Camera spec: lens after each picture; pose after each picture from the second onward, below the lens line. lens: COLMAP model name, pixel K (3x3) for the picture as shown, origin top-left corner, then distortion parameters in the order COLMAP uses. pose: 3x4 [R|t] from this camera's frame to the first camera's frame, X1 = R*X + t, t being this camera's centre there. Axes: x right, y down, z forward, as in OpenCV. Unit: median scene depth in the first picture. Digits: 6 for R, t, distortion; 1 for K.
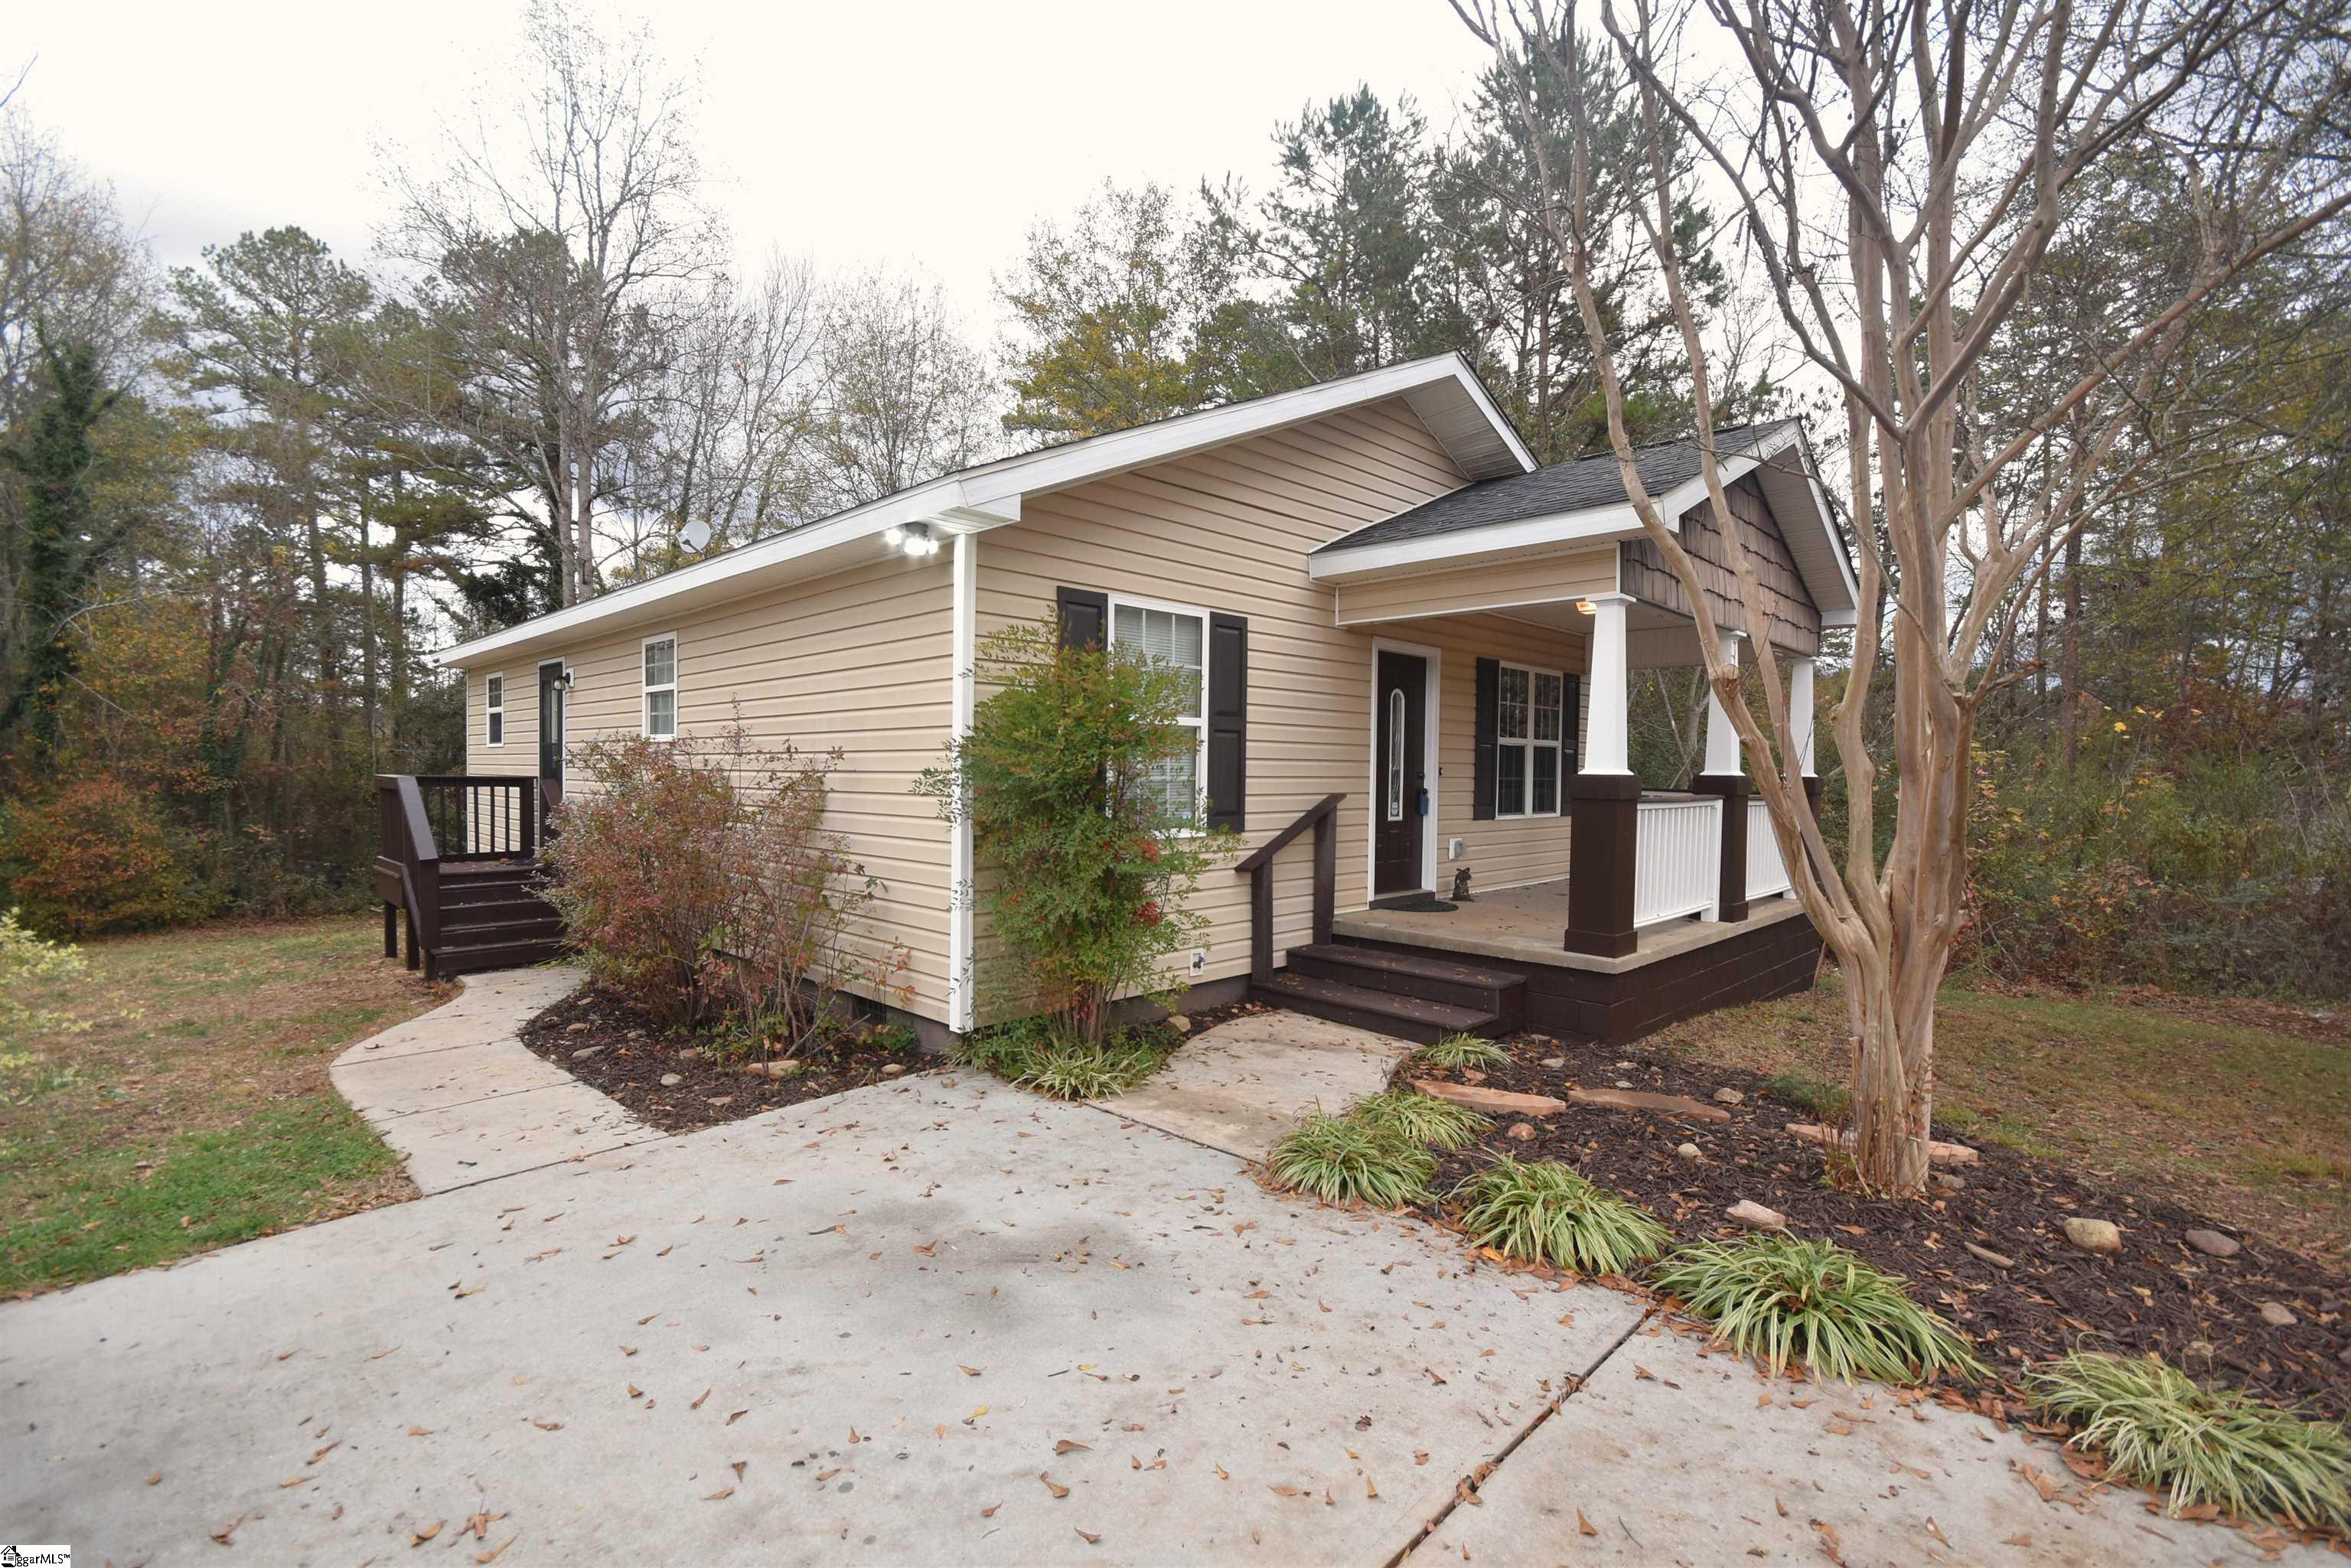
lens RADIAL K [[1035.9, 0, 1175.5], [0, 1035.9, 784.0], [0, 0, 1]] dist [0.009417, -0.000116]
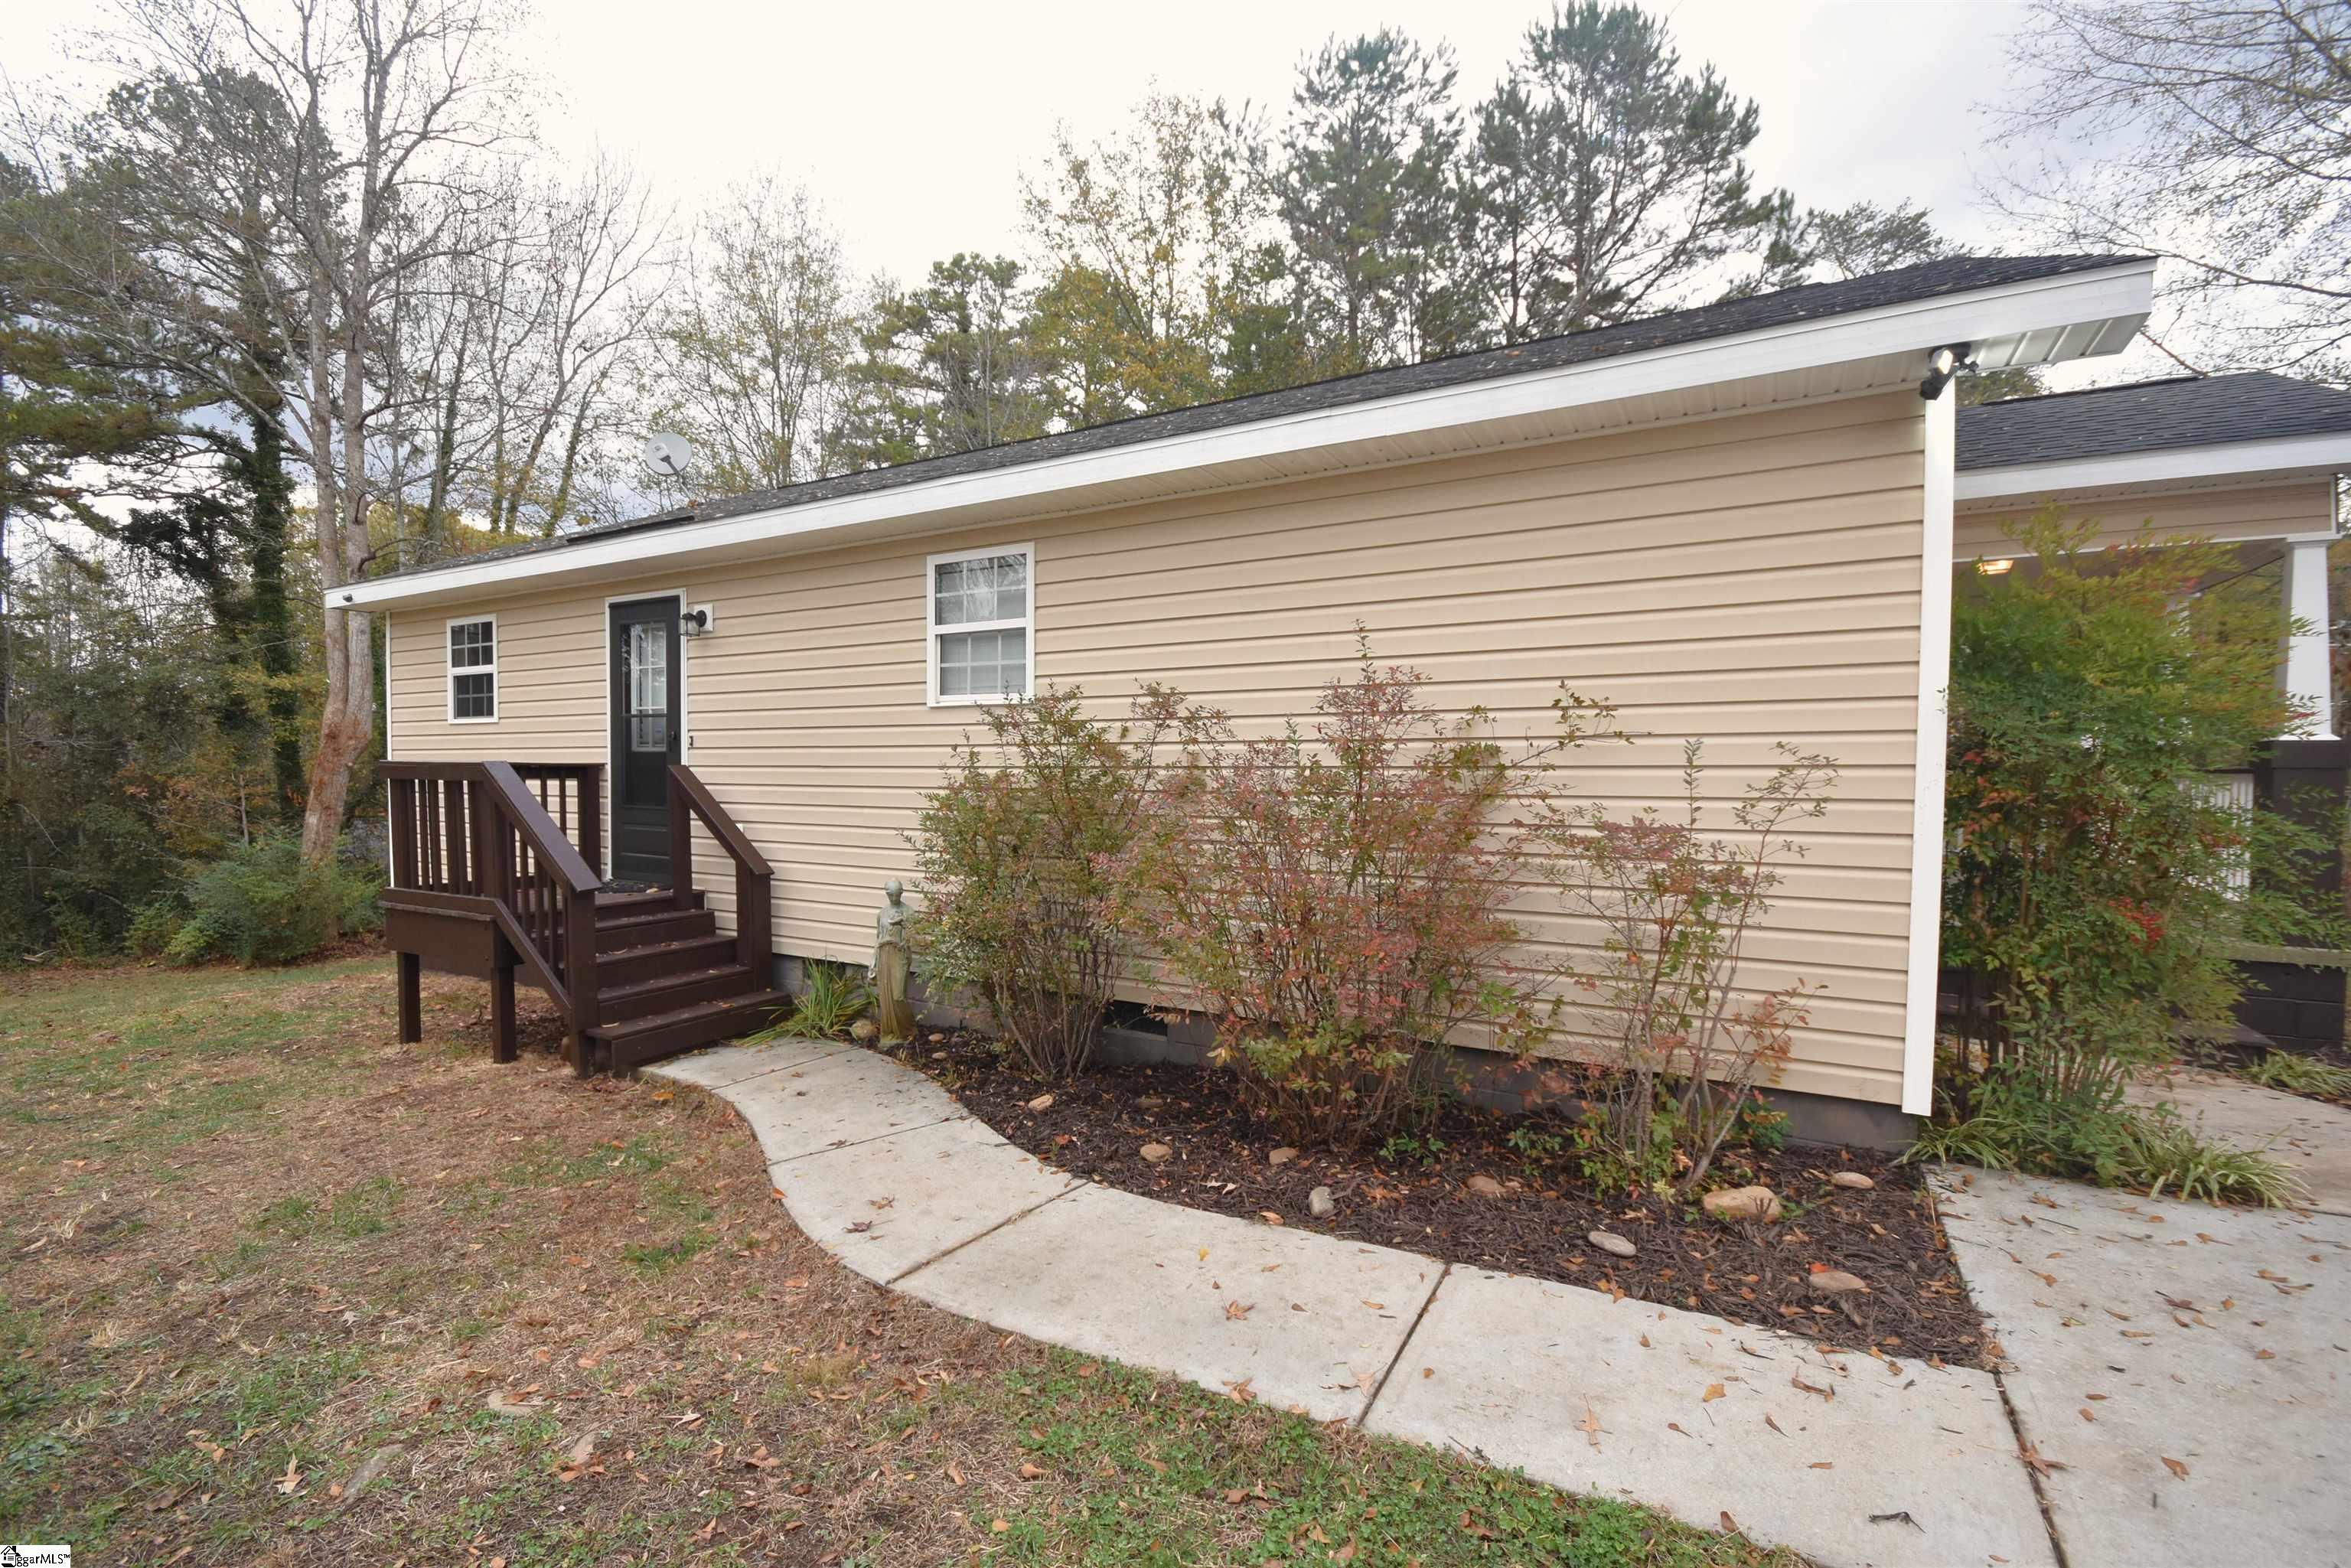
lens RADIAL K [[1027.8, 0, 1175.5], [0, 1027.8, 784.0], [0, 0, 1]] dist [0.016668, -0.016056]
pose [[0.966071, -0.014701, 0.257857, -0.632516], [0.013050, 0.999882, 0.008111, 0.009291], [-0.257946, -0.004471, 0.966149, 0.356304]]
